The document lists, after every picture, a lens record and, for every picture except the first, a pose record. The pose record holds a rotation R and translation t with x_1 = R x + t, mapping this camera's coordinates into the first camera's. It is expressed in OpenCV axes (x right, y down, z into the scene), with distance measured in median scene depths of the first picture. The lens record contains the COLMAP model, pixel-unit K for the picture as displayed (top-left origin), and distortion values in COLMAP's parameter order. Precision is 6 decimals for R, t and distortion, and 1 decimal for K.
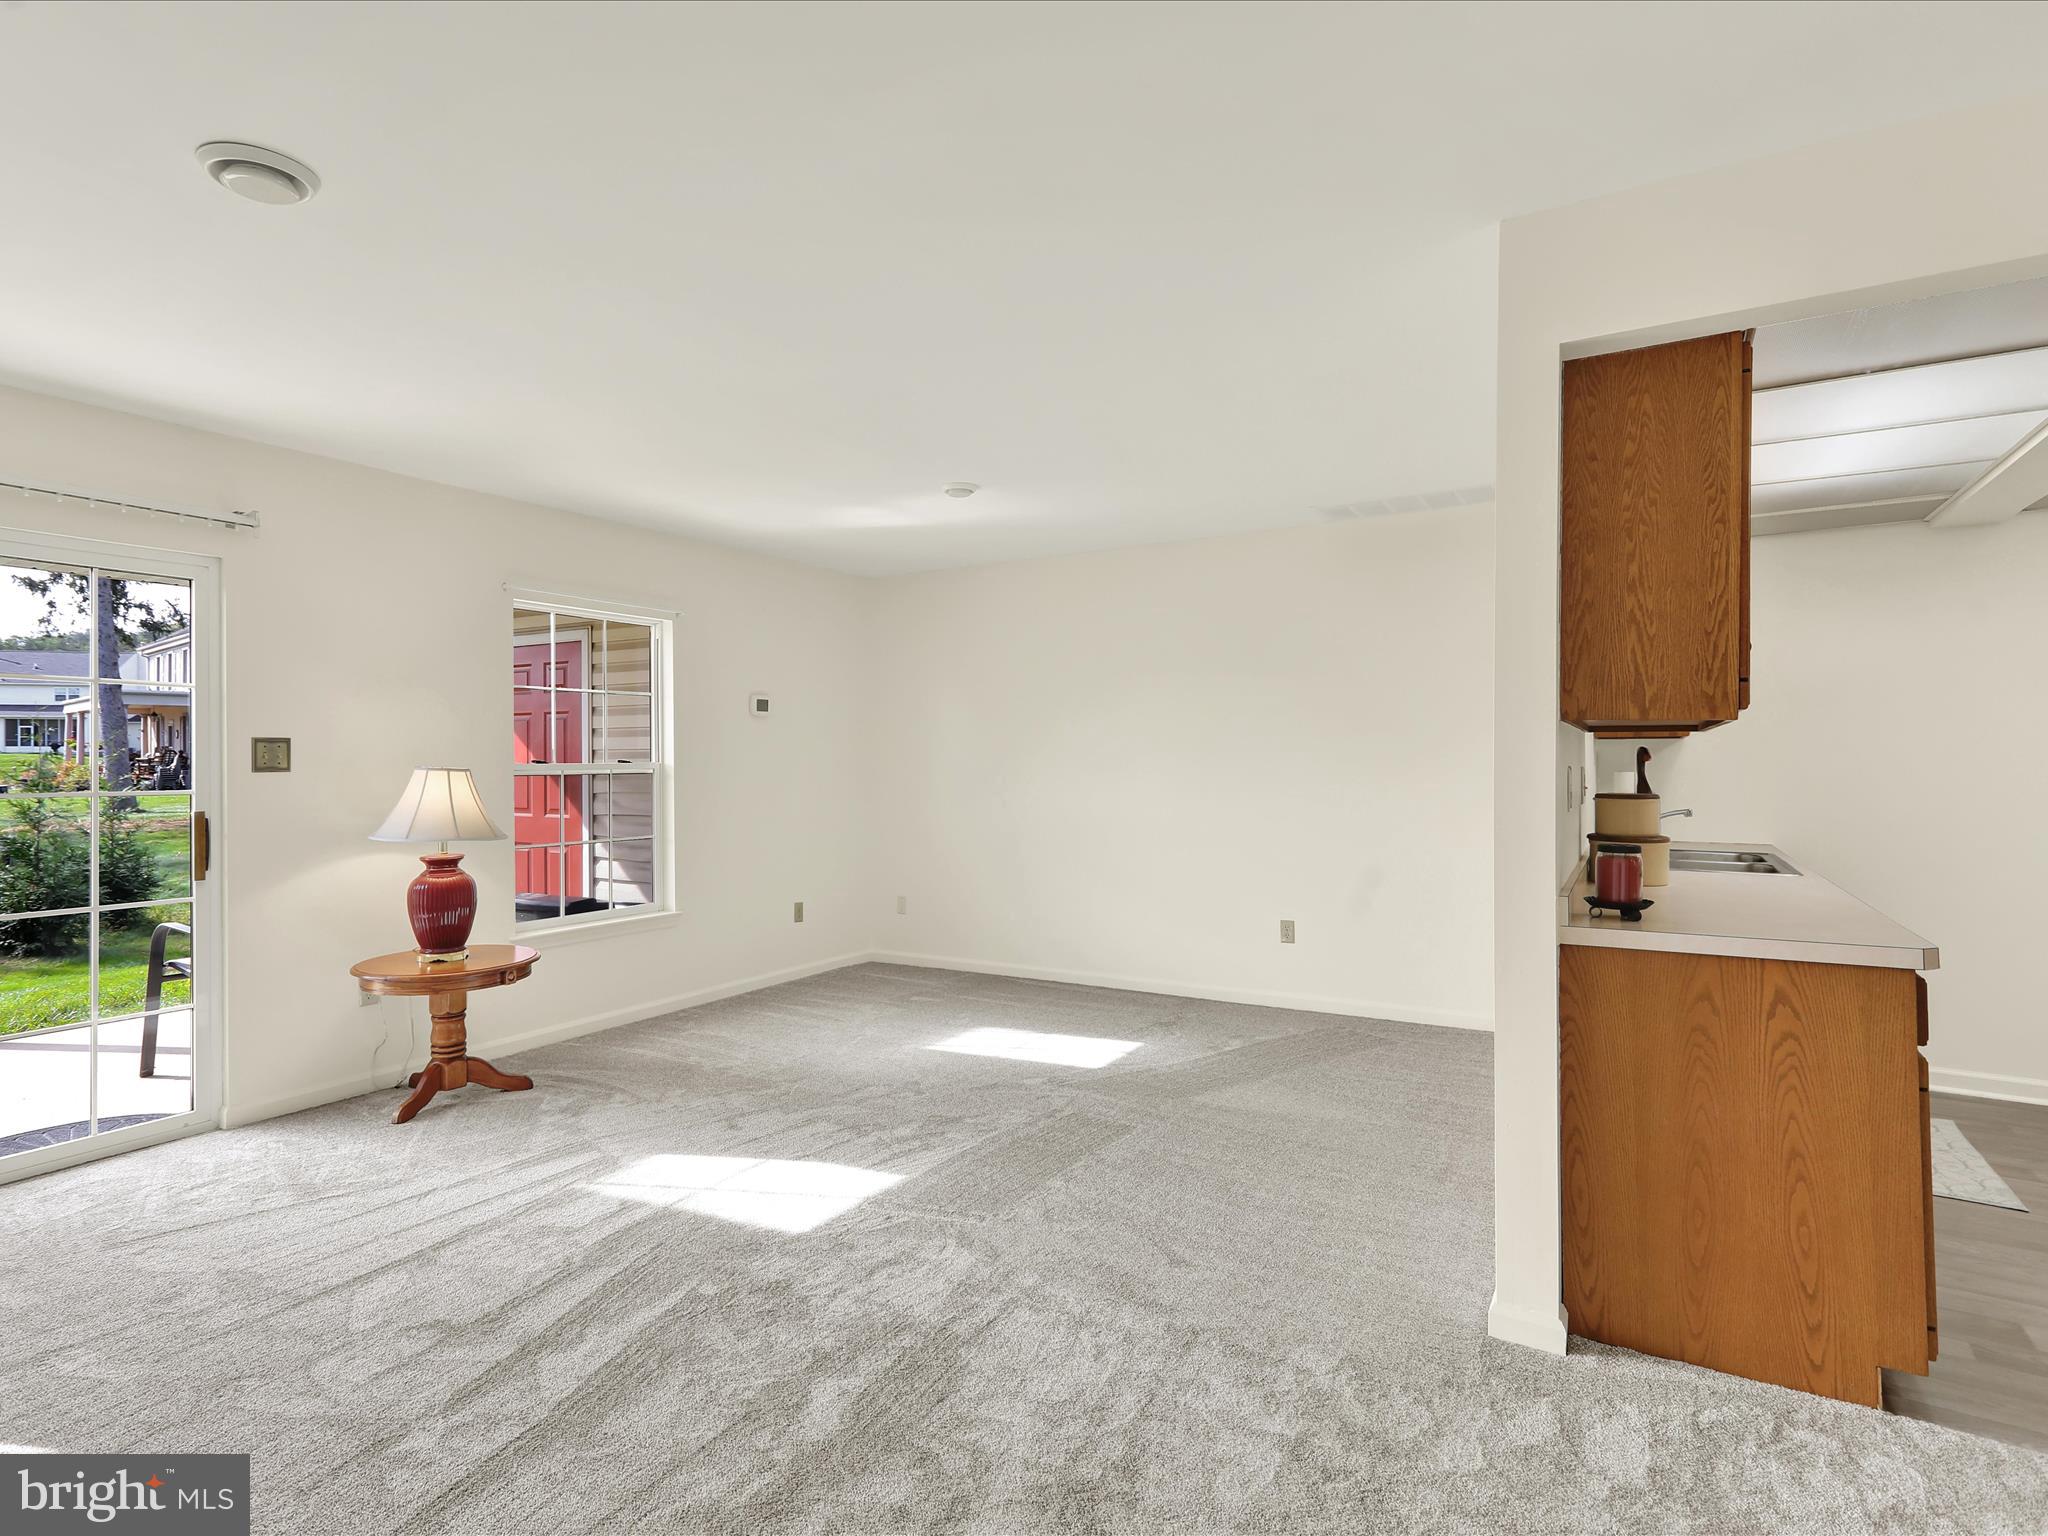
lens RADIAL K [[1047.2, 0, 1015.3], [0, 1047.2, 759.6], [0, 0, 1]] dist [0.000009, 0.002067]
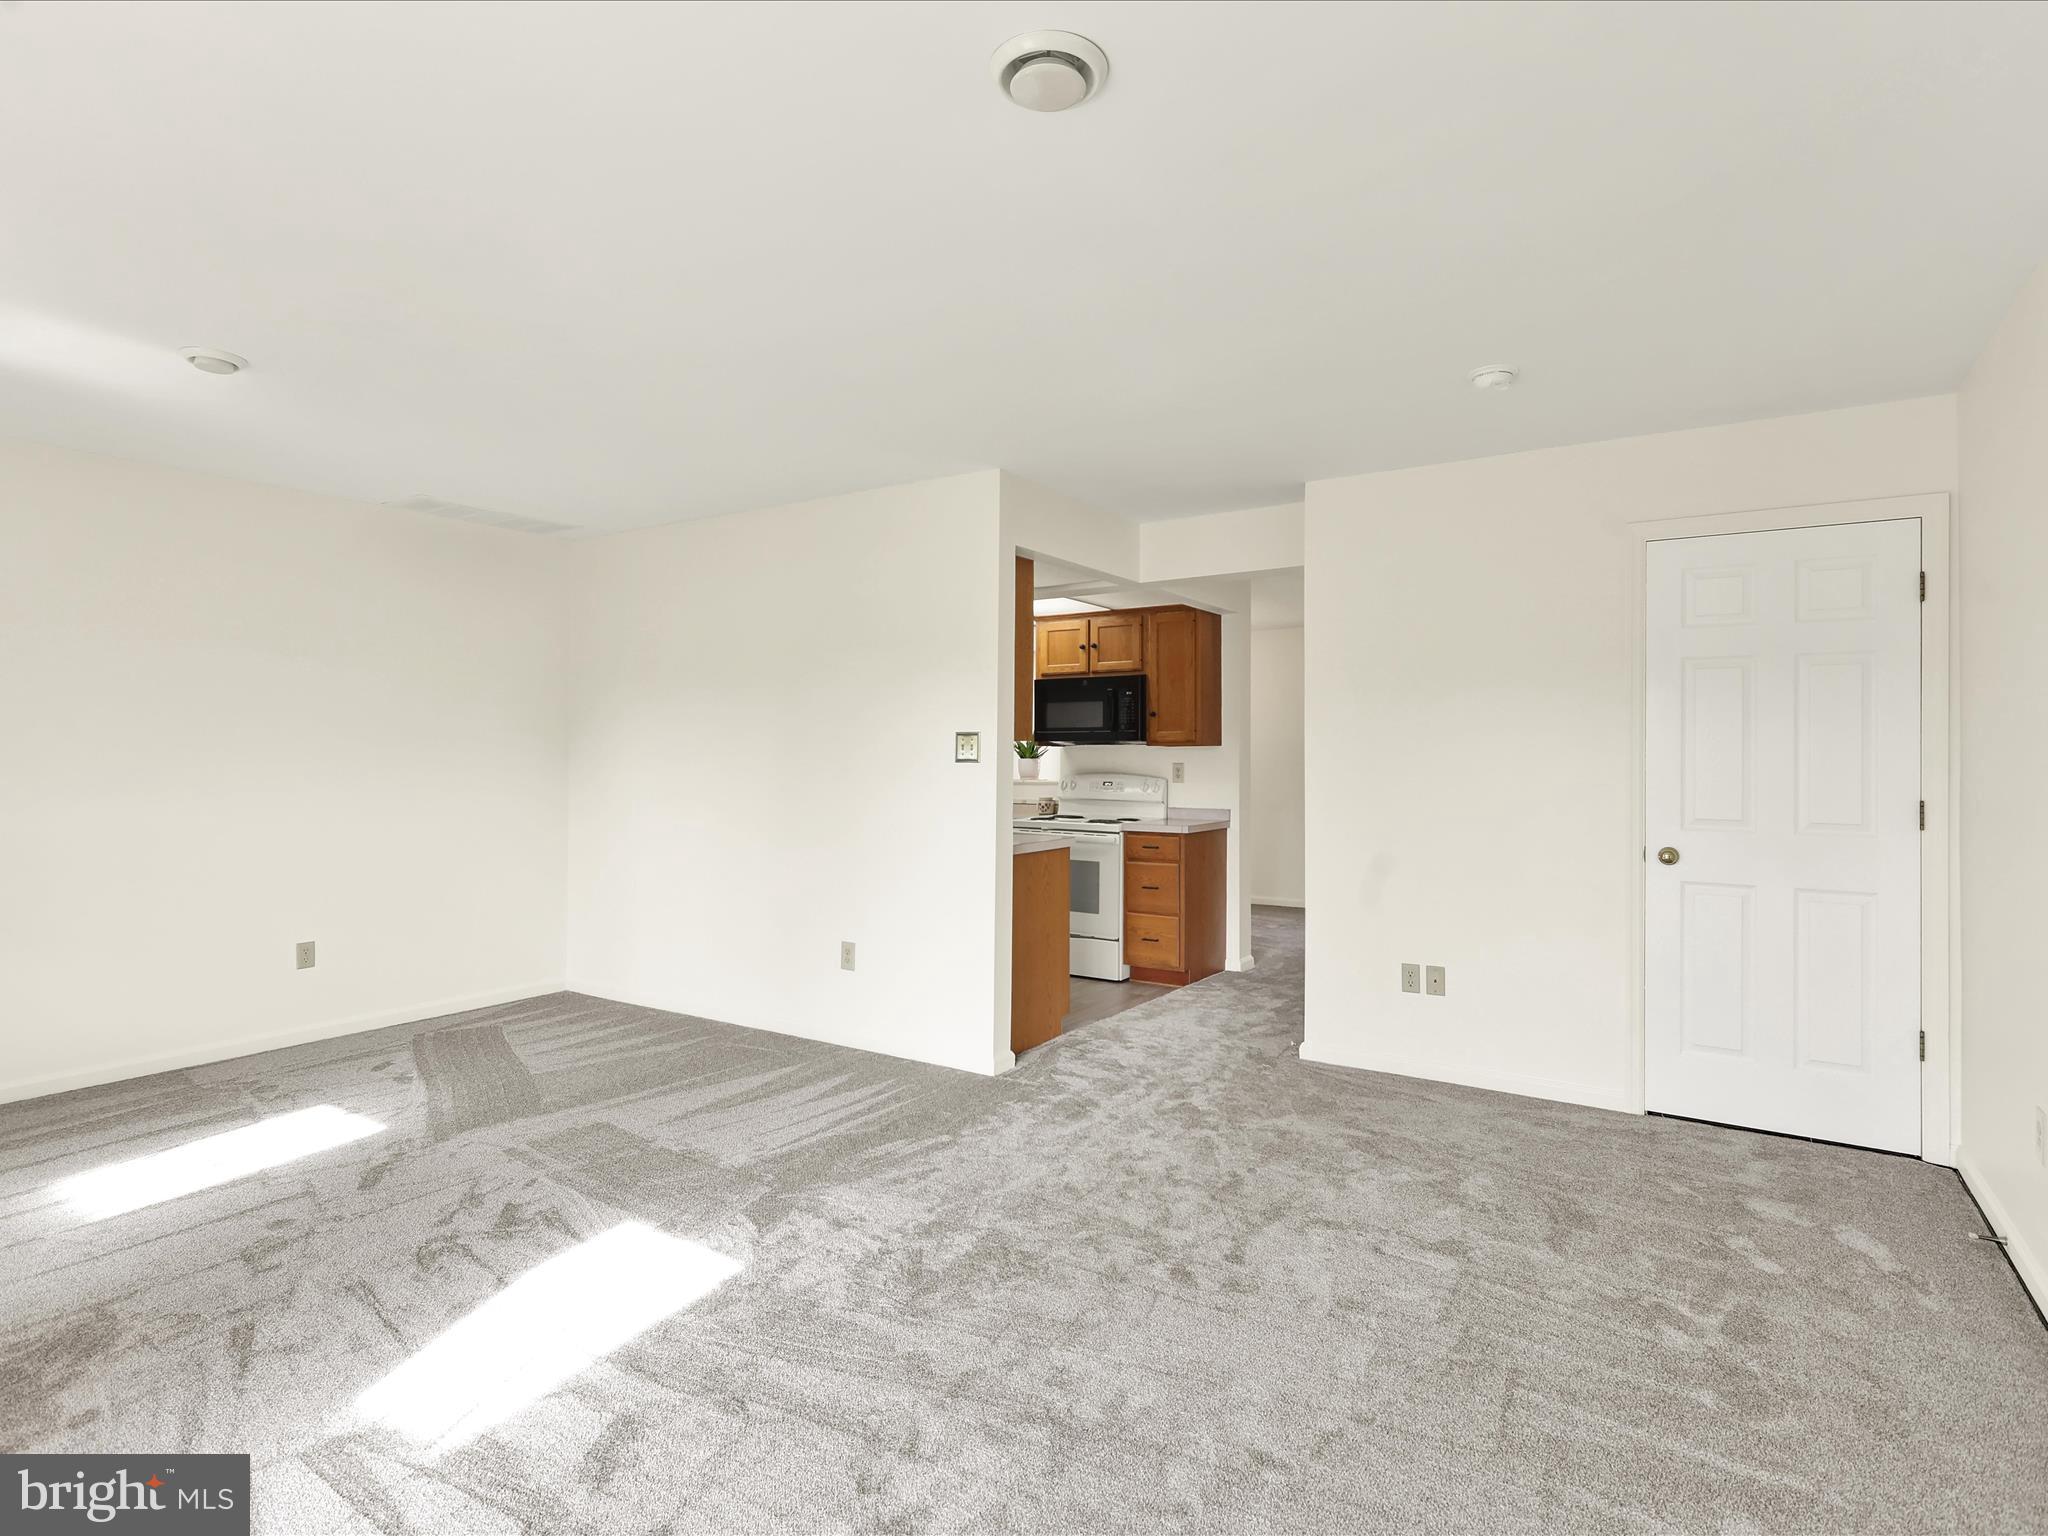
lens RADIAL K [[1047.2, 0, 1015.3], [0, 1047.2, 759.6], [0, 0, 1]] dist [0.000009, 0.002067]
pose [[0.056171, 0.007777, 0.998391, -0.989757], [-0.006169, 0.999953, -0.007442, 0.008635], [-0.998402, -0.005741, 0.056216, 0.624130]]
